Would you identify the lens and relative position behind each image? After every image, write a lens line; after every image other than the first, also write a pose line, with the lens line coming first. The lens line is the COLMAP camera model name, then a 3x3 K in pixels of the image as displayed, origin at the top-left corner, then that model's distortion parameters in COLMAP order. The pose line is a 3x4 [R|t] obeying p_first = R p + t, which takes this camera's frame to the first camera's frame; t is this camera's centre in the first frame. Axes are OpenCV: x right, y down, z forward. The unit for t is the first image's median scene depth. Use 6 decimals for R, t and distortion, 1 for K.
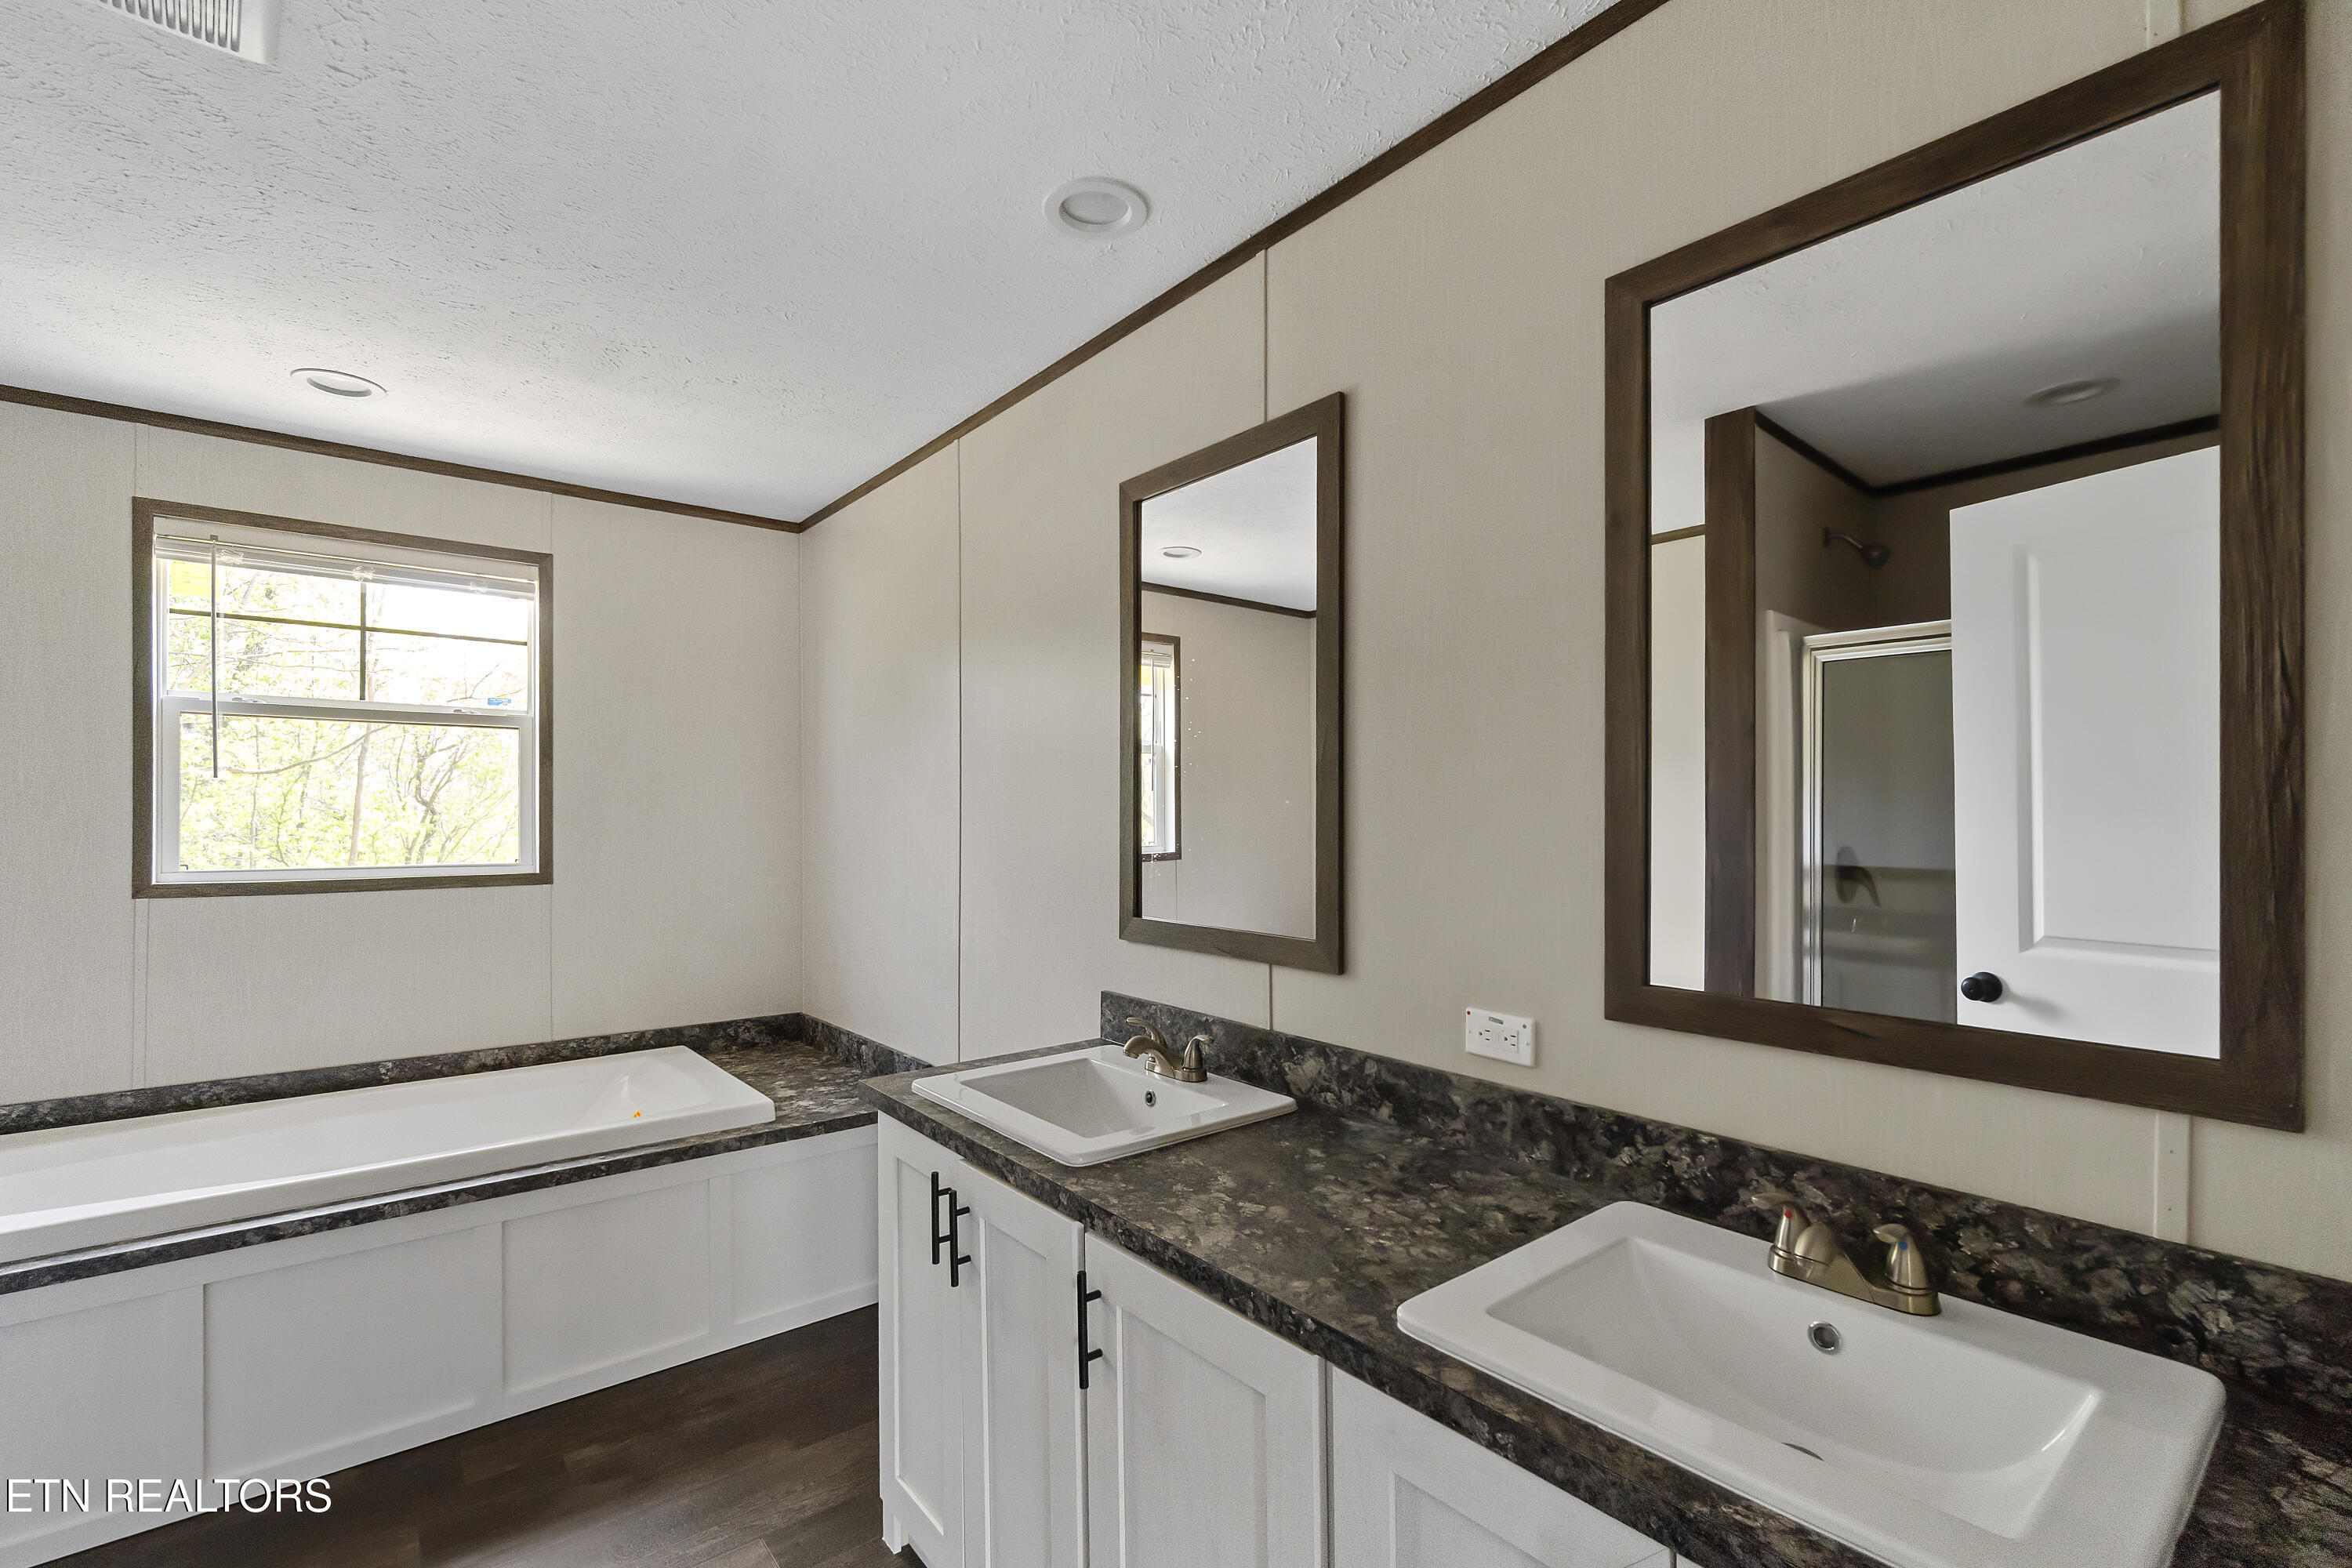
lens RADIAL K [[1010.8, 0, 1179.8], [0, 1010.8, 813.5], [0, 0, 1]] dist [0.006081, -0.001803]
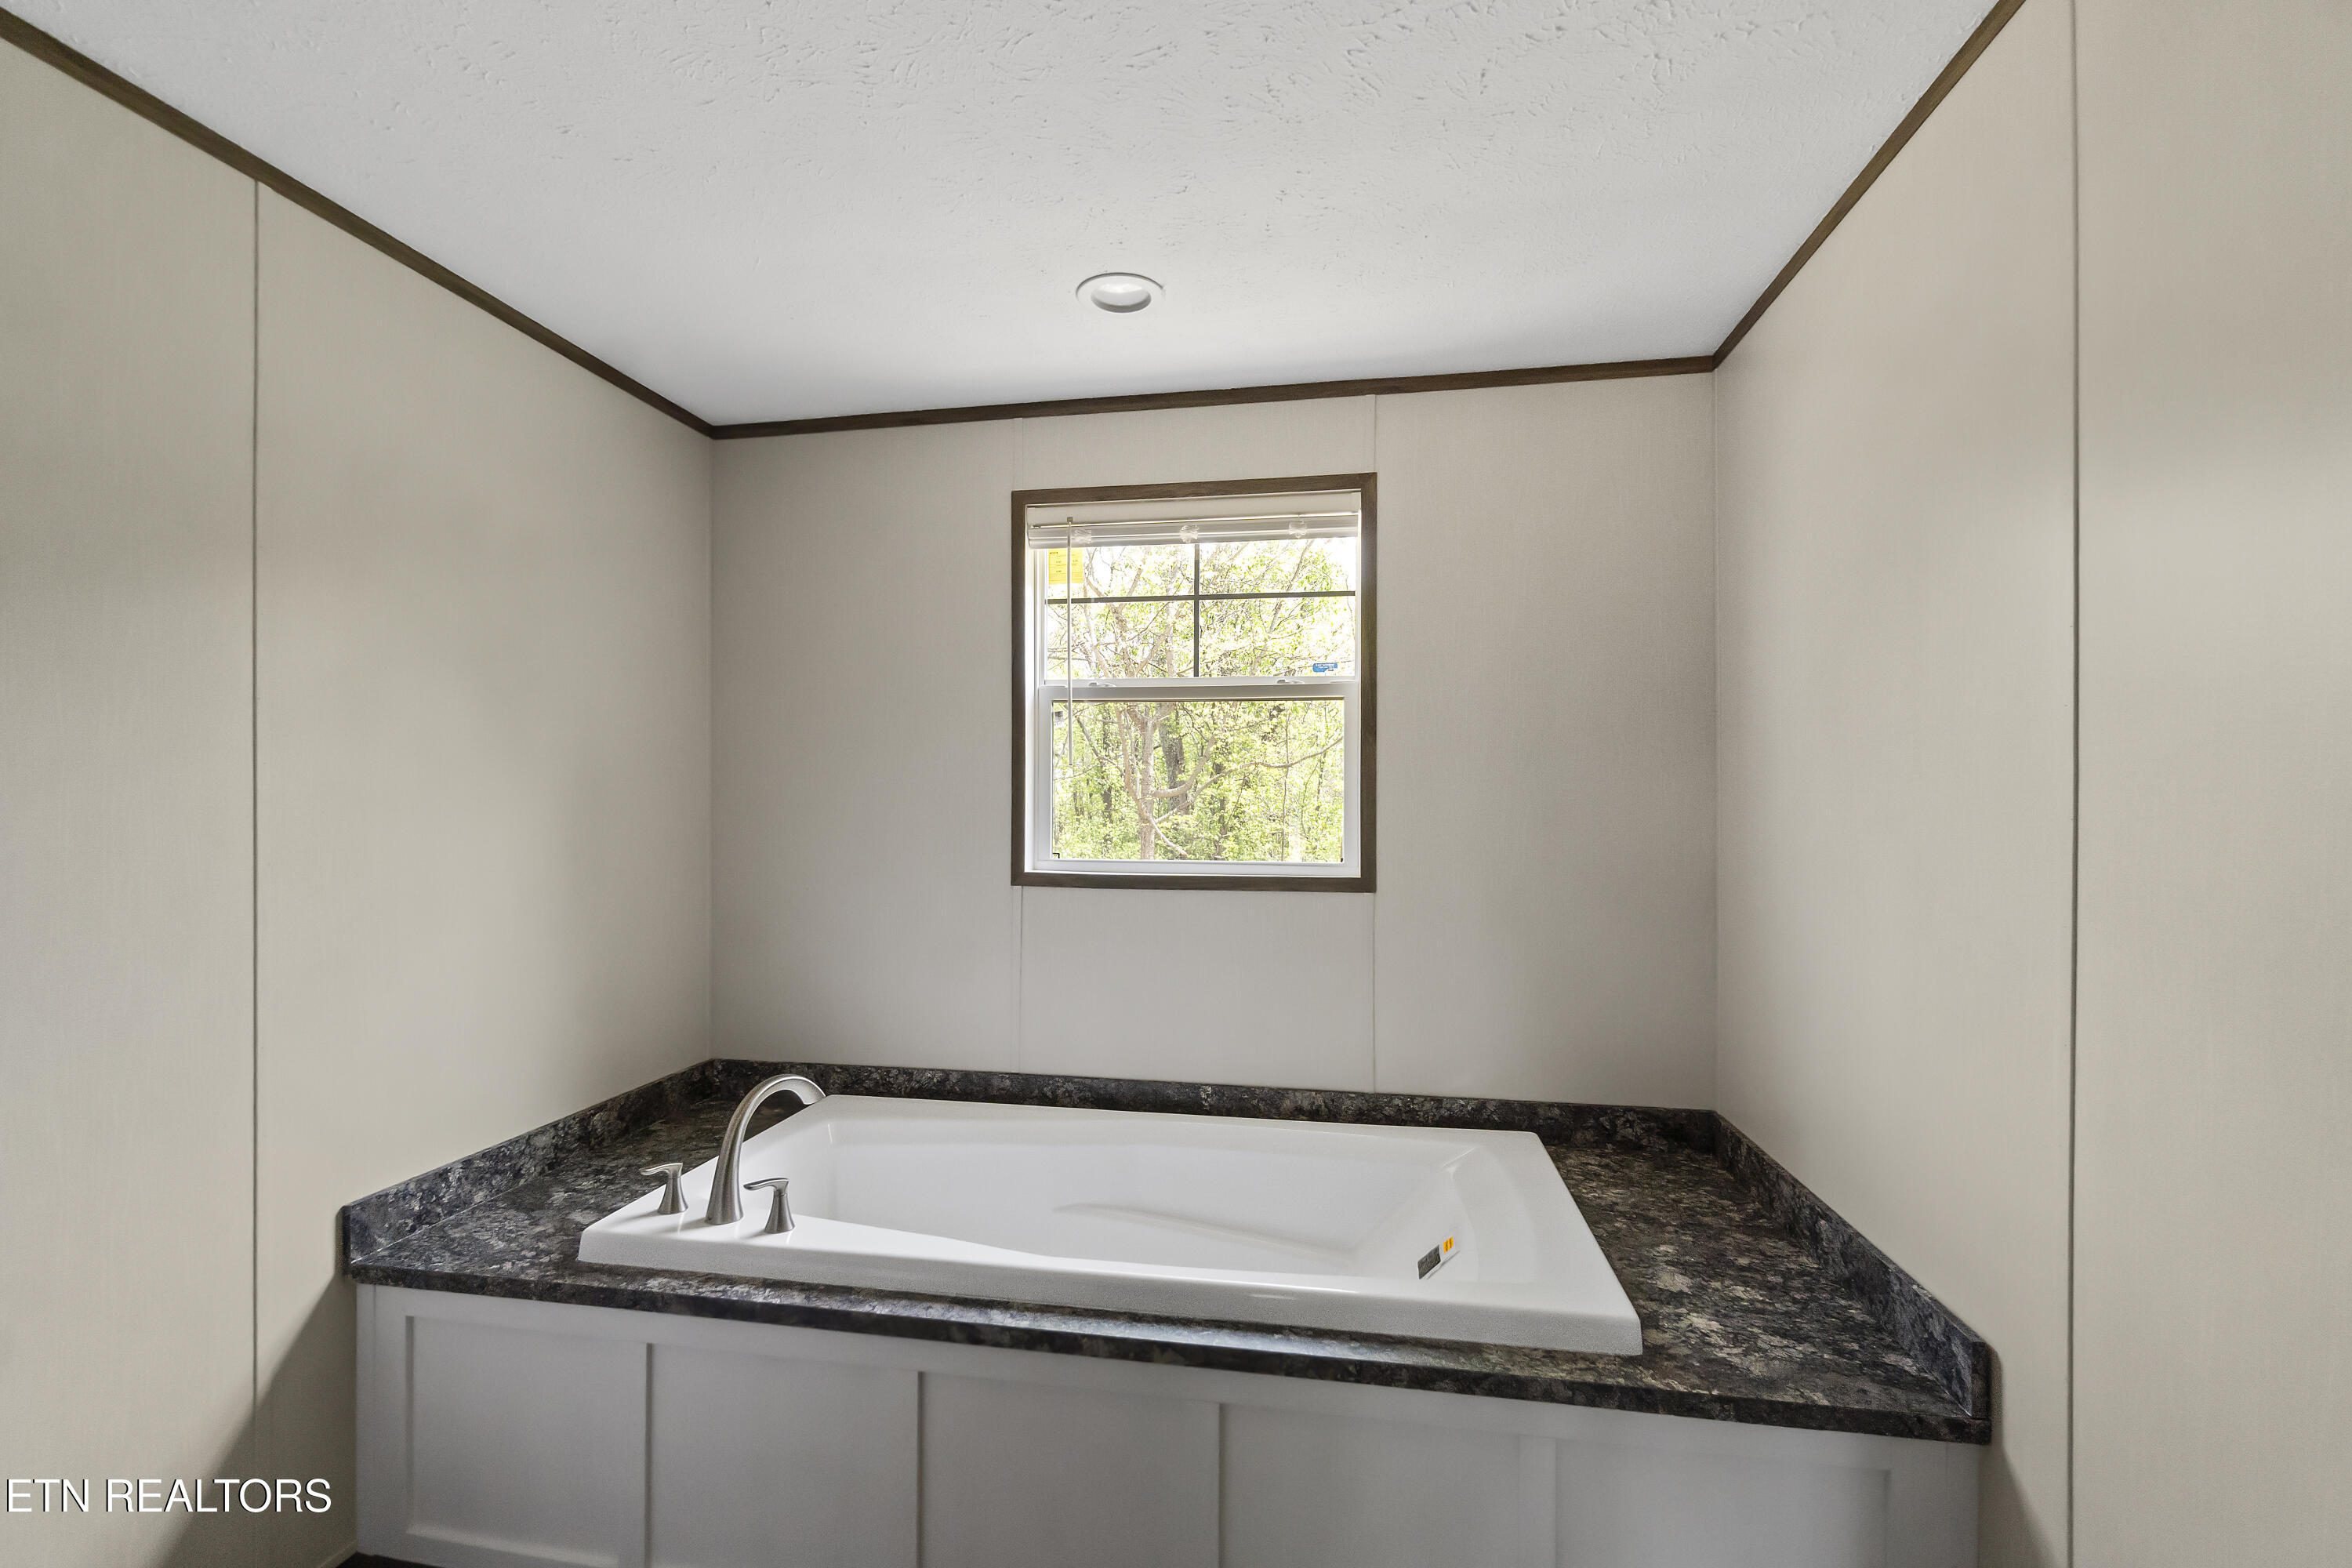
lens RADIAL K [[1010.8, 0, 1176.9], [0, 1010.8, 796.7], [0, 0, 1]] dist [0.006081, -0.001803]
pose [[0.640776, -0.000096, -0.767728, -0.121831], [-0.002780, 0.999993, -0.002445, -0.002811], [0.767723, 0.003701, 0.640771, 0.400790]]
